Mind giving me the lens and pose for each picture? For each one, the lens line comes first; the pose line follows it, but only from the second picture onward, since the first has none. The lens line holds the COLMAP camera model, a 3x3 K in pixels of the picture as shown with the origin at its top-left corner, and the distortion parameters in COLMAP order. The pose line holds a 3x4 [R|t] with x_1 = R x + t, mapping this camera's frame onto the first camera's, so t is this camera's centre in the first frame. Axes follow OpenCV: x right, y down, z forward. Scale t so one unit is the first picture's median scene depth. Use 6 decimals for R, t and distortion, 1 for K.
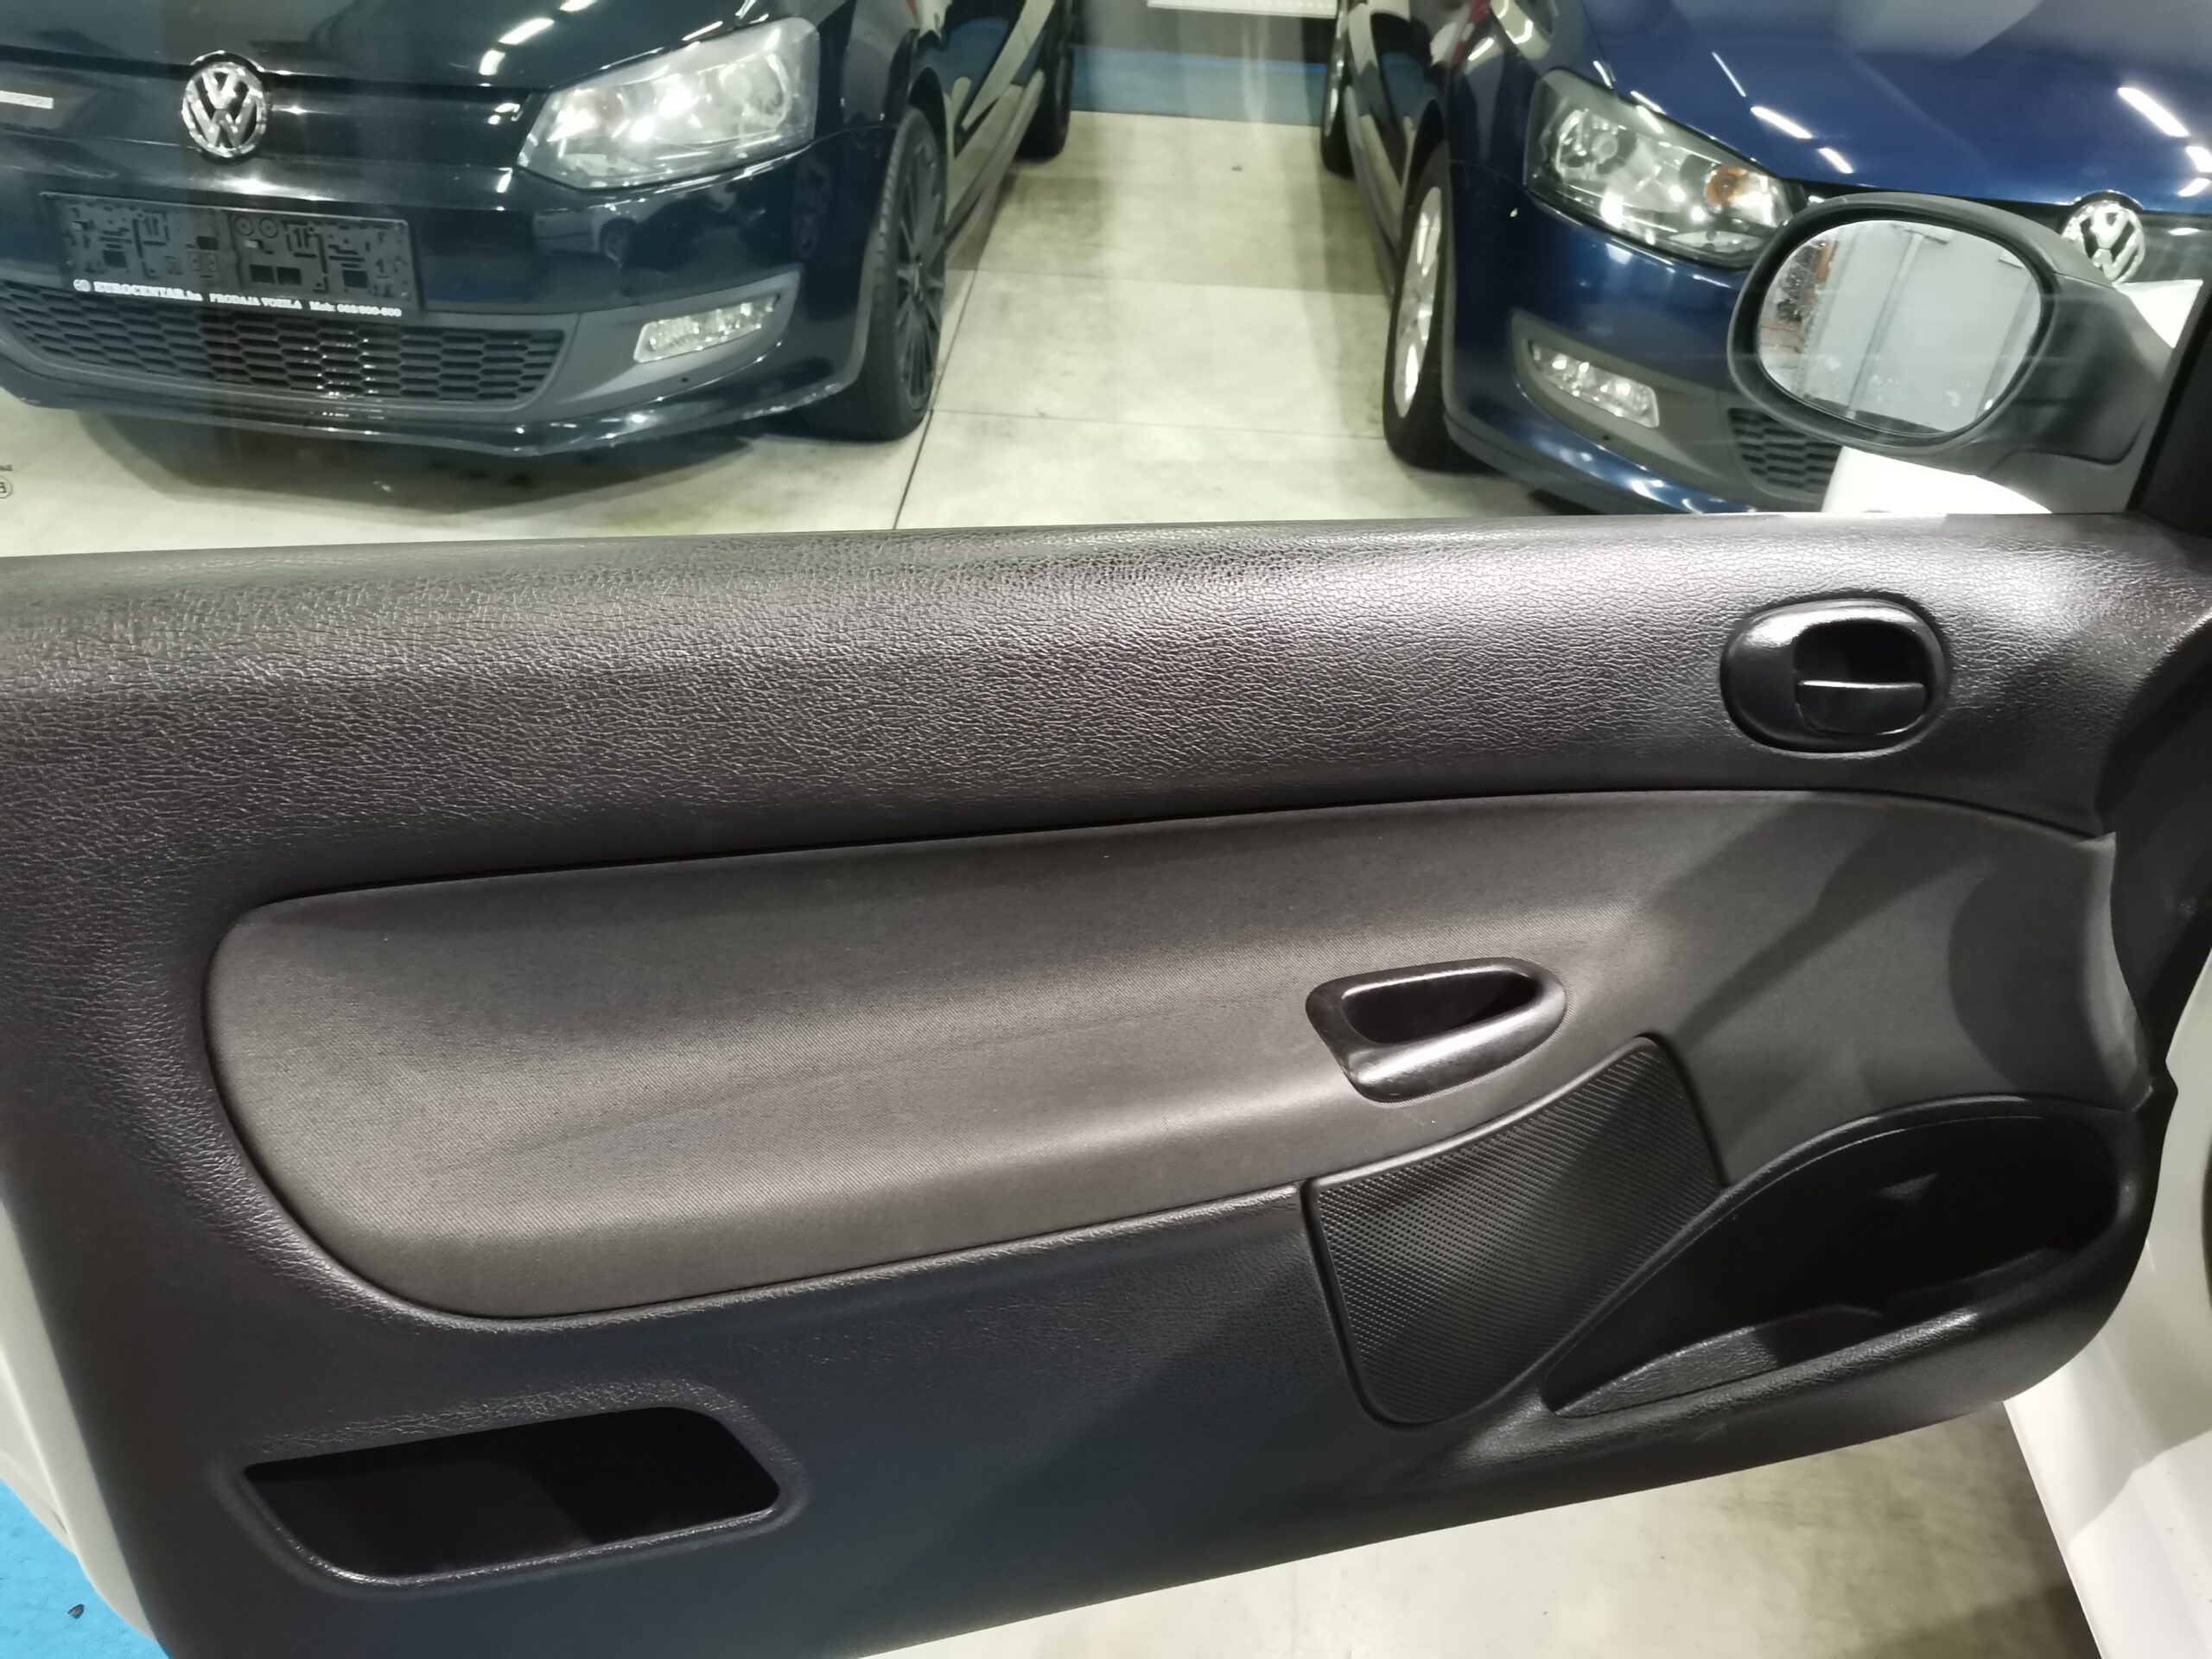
lens RADIAL K [[1653.1, 0, 1107.2], [0, 1653.1, 837.9], [0, 0, 1]] dist [0.087505, -0.101661]
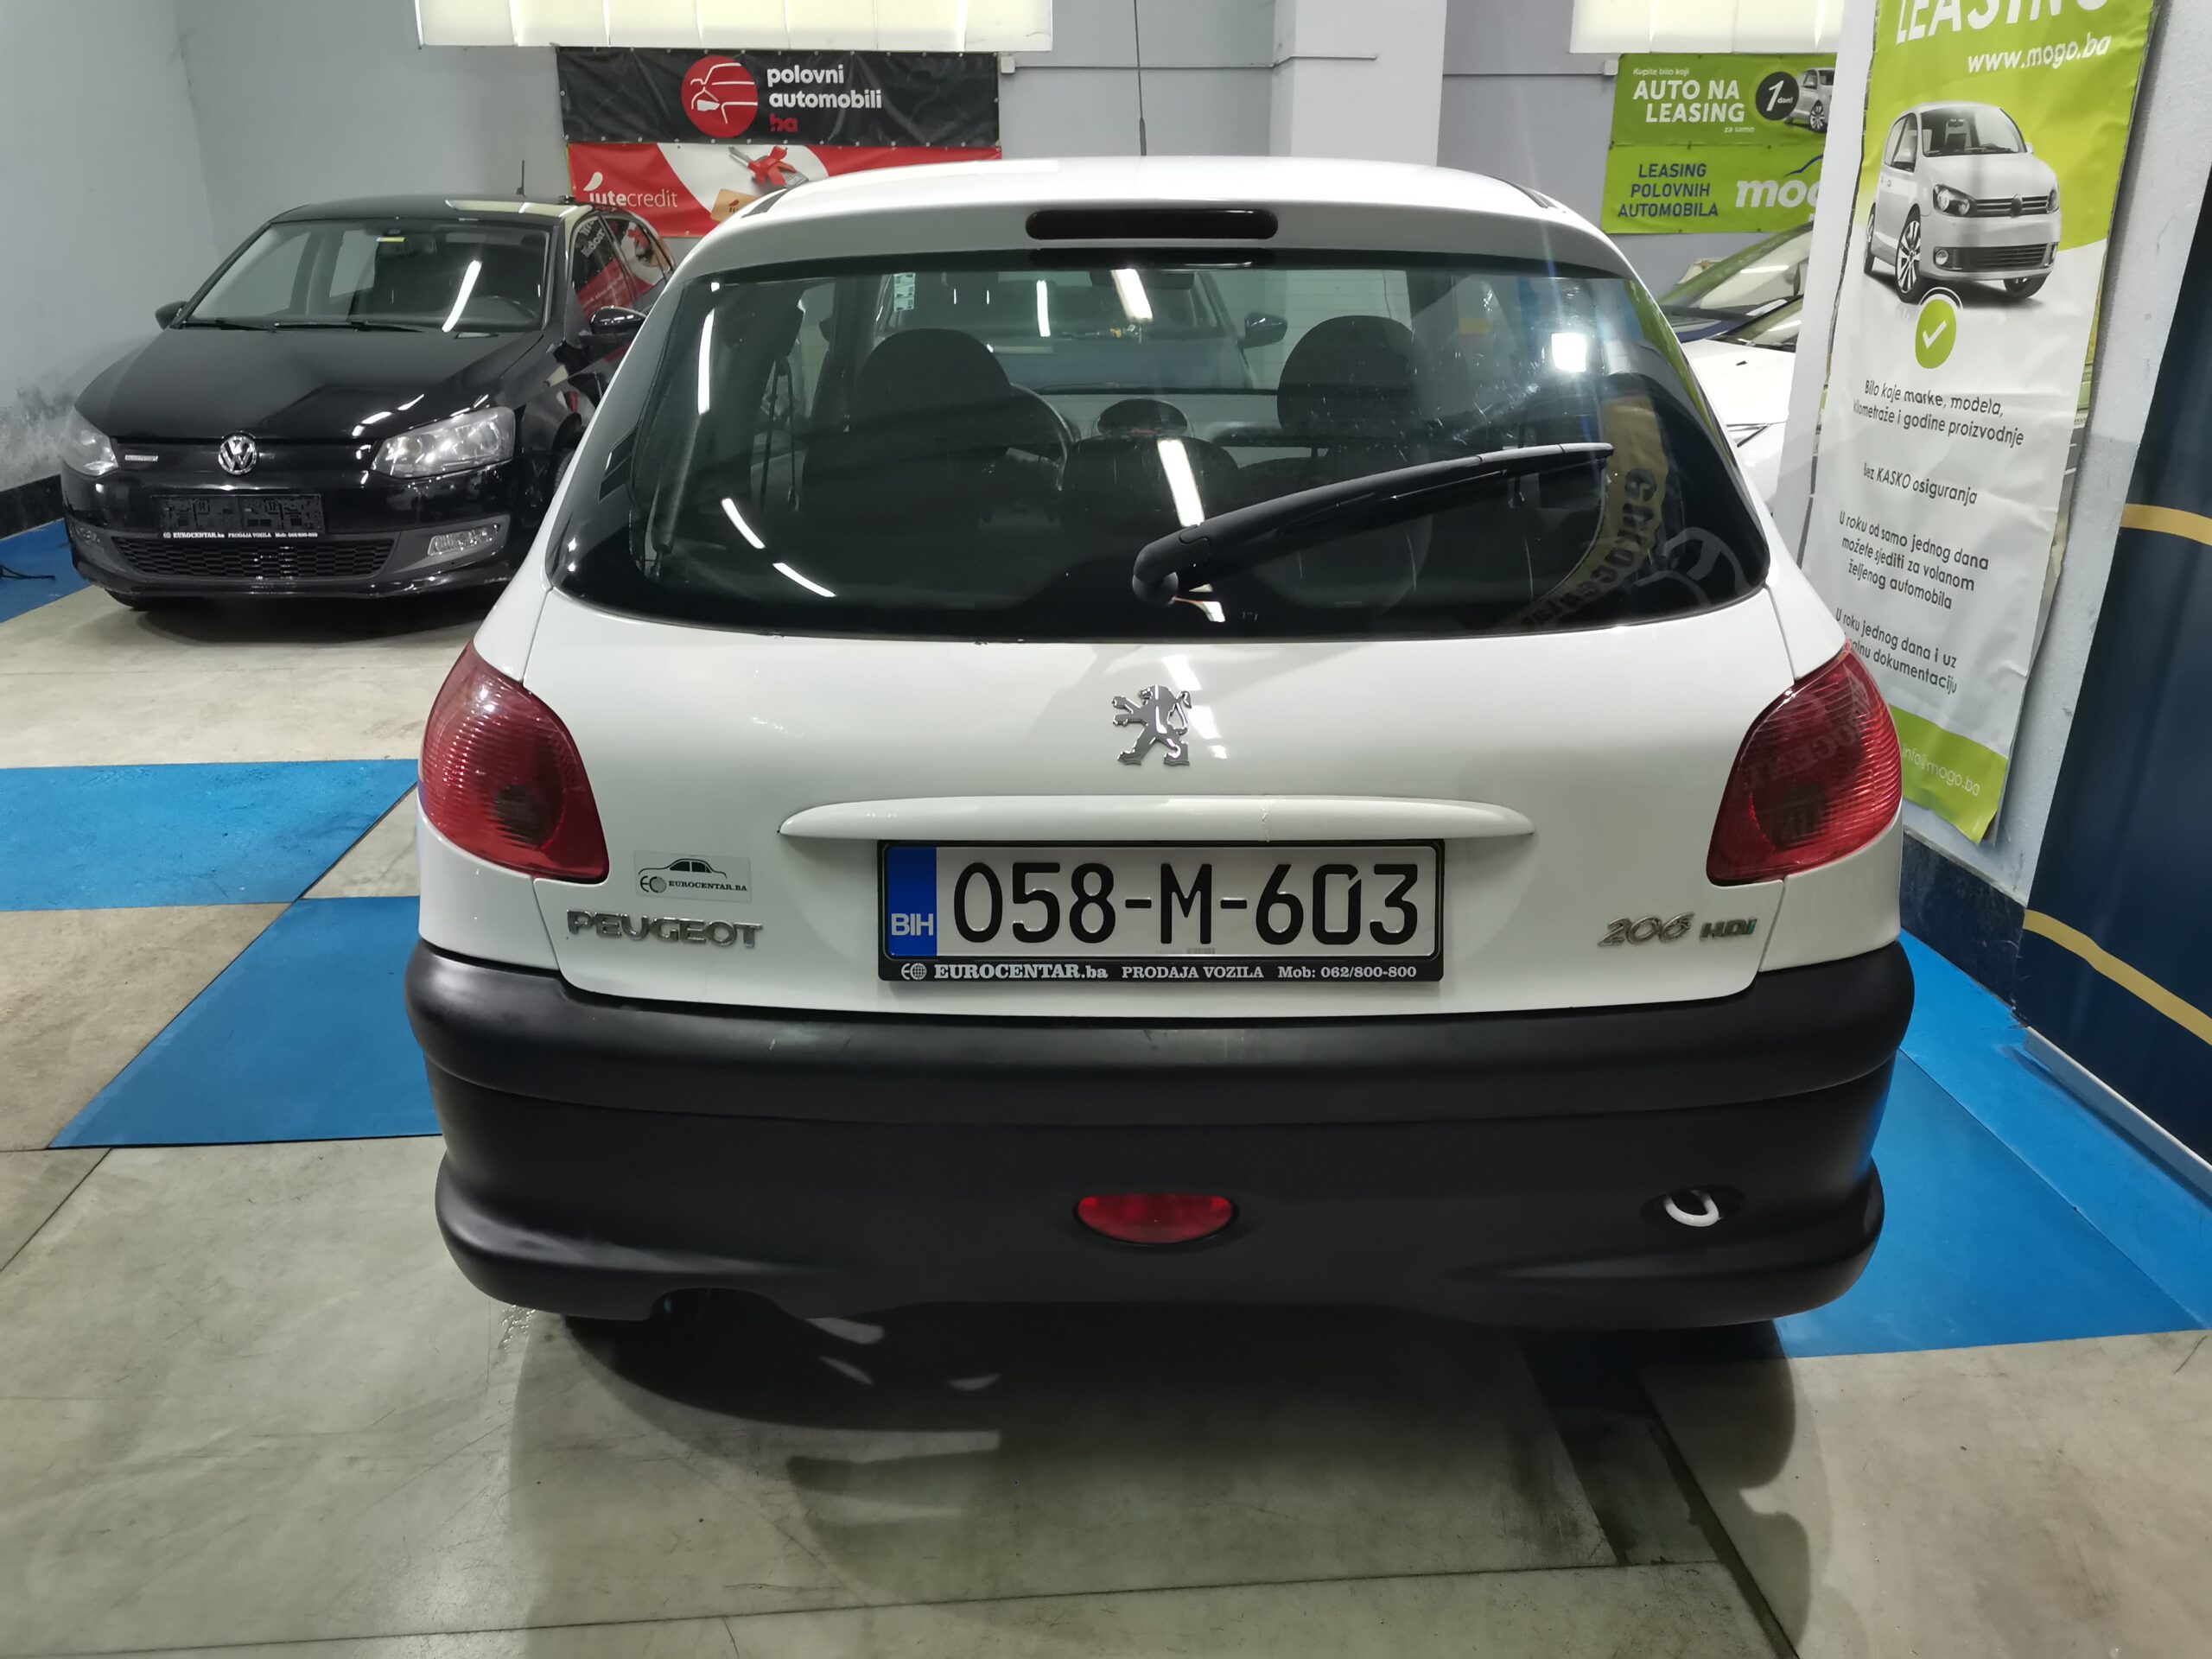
lens RADIAL K [[1653.1, 0, 1107.4], [0, 1653.1, 821.1], [0, 0, 1]] dist [0.087505, -0.101661]
pose [[0.991387, -0.097391, 0.087556, 0.385794], [0.115578, 0.965042, -0.235236, 0.697689], [-0.061586, 0.243330, 0.967987, -1.125783]]
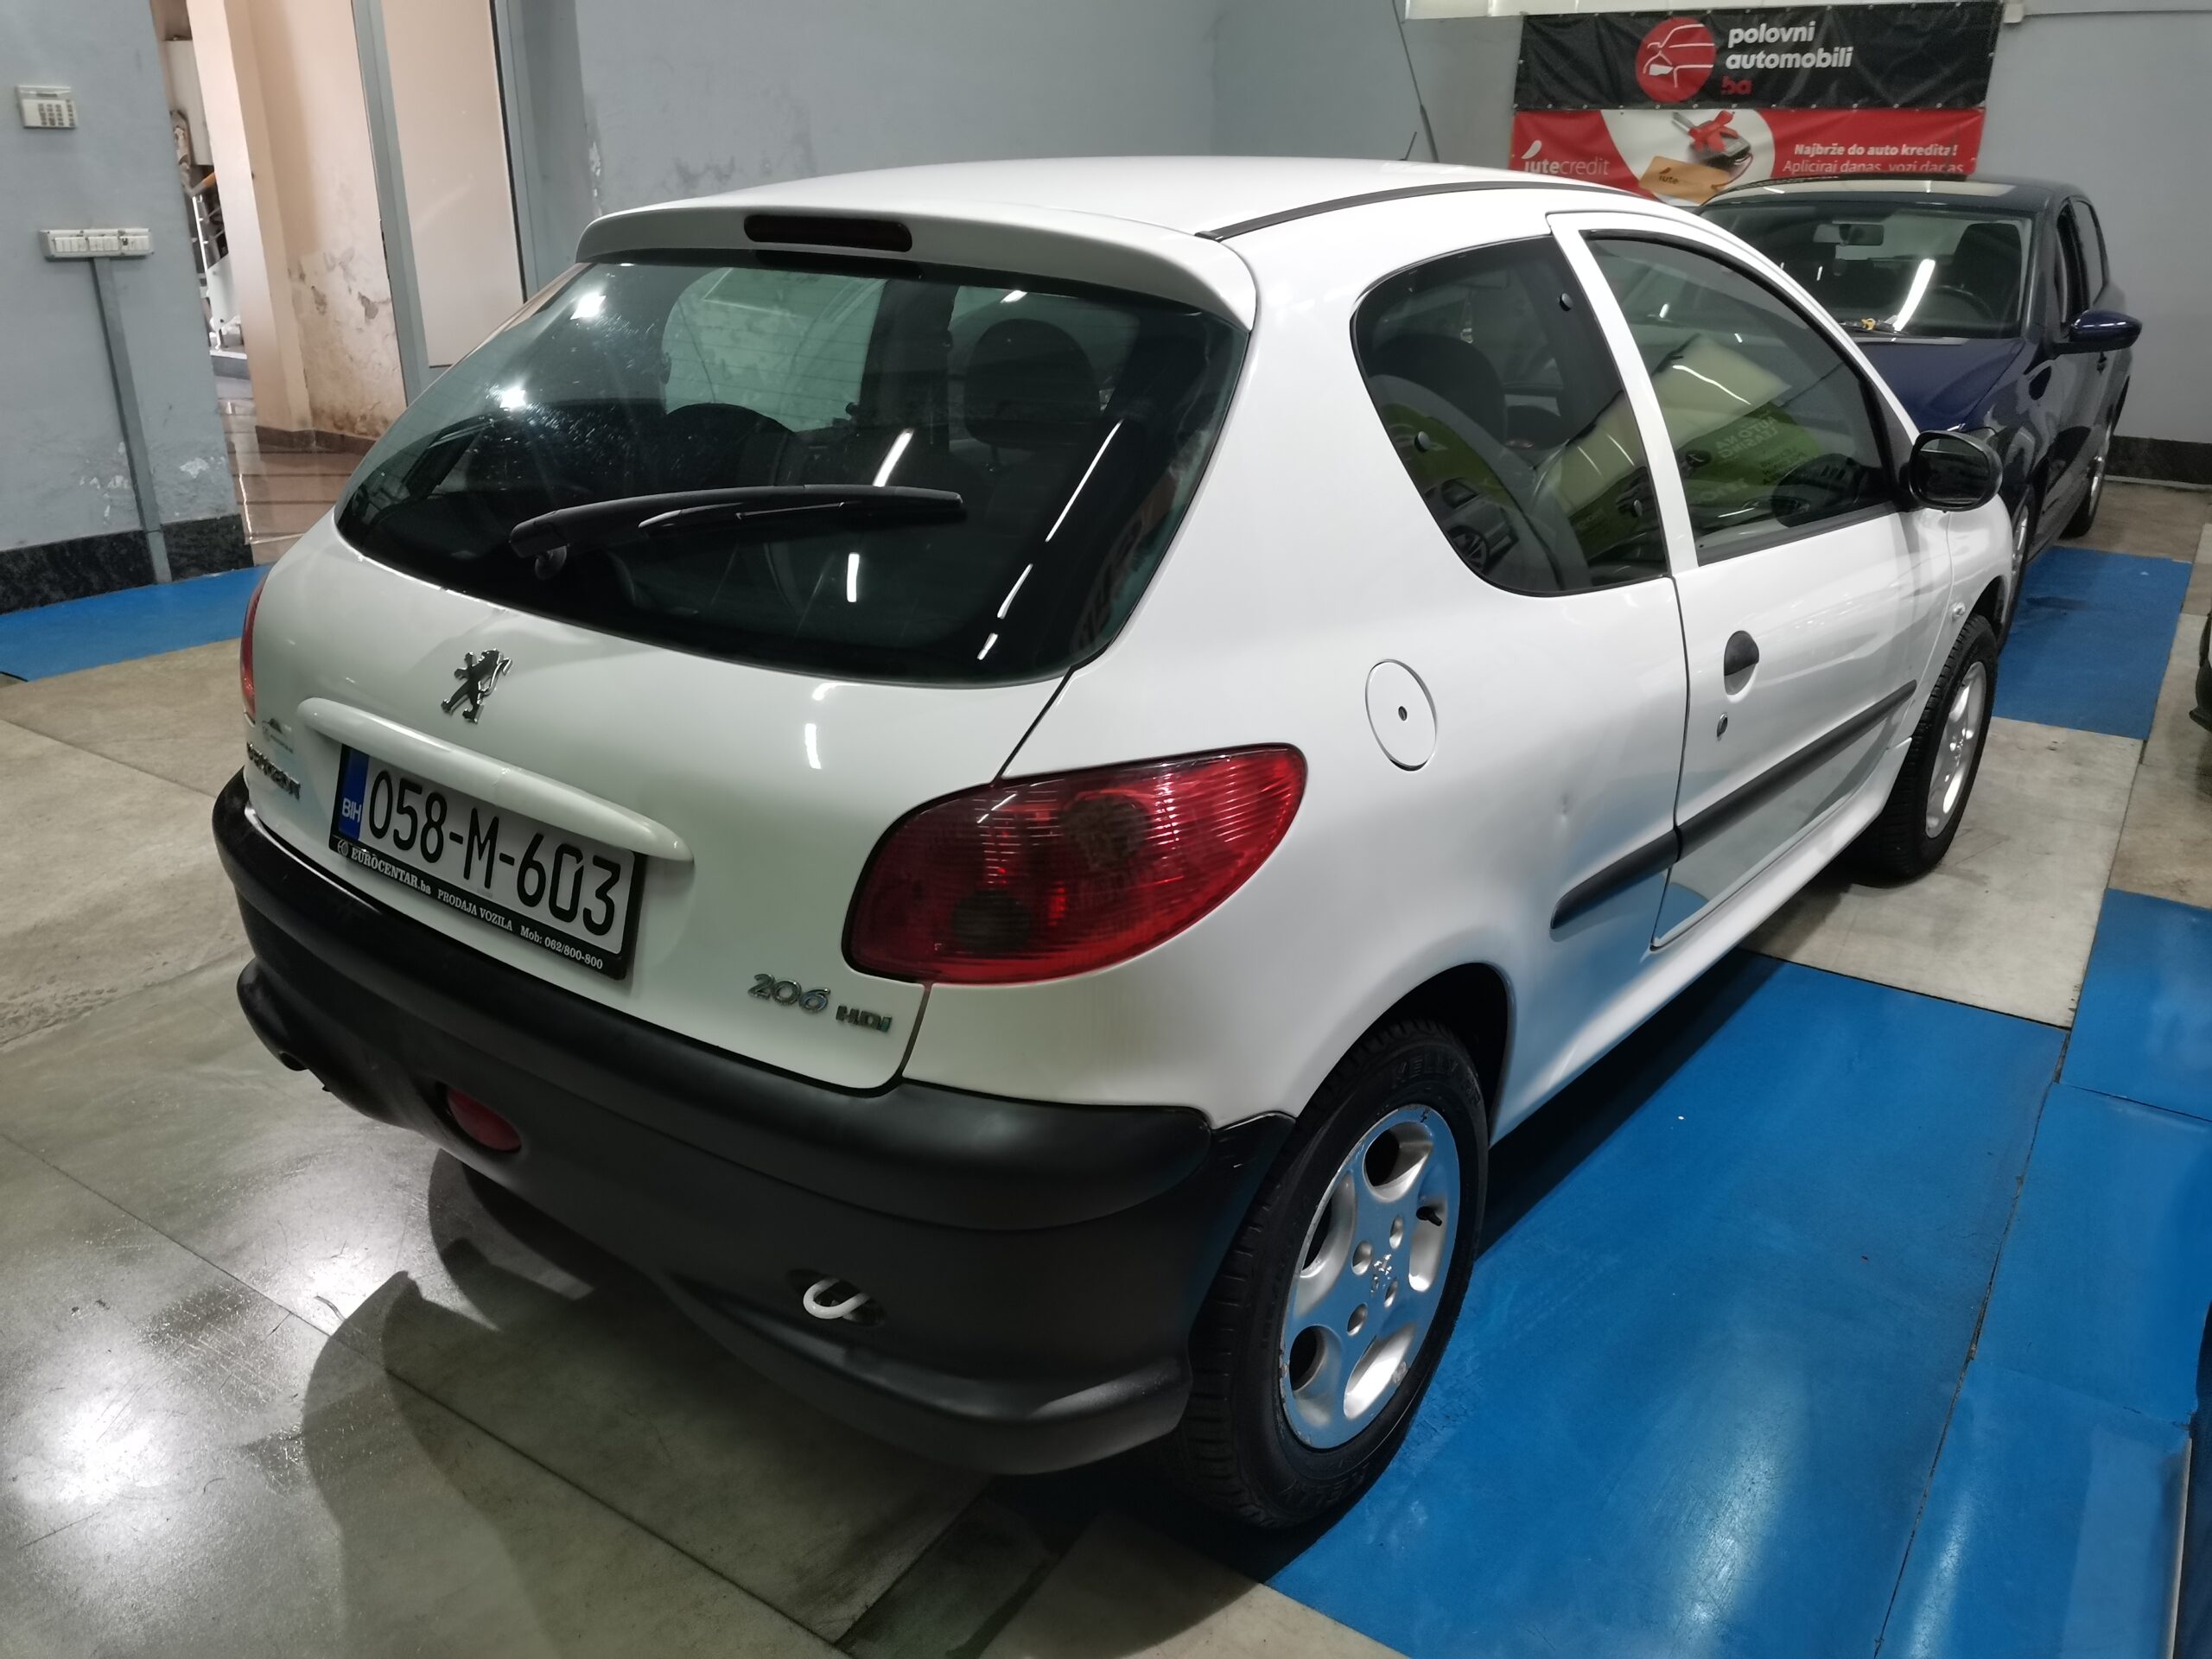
lens RADIAL K [[1653.1, 0, 1118.2], [0, 1653.1, 816.5], [0, 0, 1]] dist [0.087505, -0.101661]
pose [[0.859753, 0.141025, -0.490854, 1.019443], [-0.254777, 0.951416, -0.172906, 0.626714], [0.442622, 0.273715, 0.853912, -1.001324]]
